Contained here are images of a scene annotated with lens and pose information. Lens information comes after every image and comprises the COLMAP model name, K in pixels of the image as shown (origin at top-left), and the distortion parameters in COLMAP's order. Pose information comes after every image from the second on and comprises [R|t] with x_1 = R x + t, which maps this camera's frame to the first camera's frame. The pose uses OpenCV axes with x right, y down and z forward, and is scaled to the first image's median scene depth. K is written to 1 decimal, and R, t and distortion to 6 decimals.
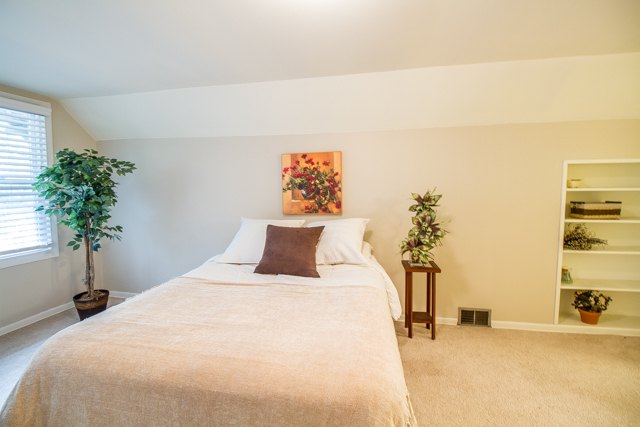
lens RADIAL K [[302.7, 0, 320.0], [0, 302.7, 213.5], [0, 0, 1]] dist [-0.000042, -0.000149]
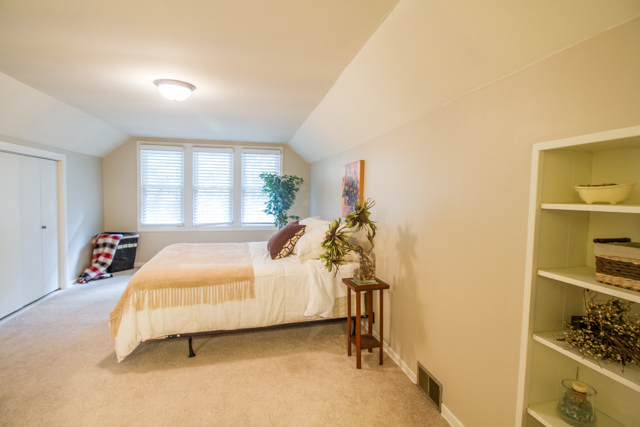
lens RADIAL K [[302.7, 0, 320.0], [0, 302.7, 213.5], [0, 0, 1]] dist [-0.000042, -0.000149]
pose [[0.429215, 0.084266, -0.899263, 1.098326], [-0.109592, 0.993141, 0.040755, -0.049728], [0.896529, 0.081059, 0.435506, 0.496286]]
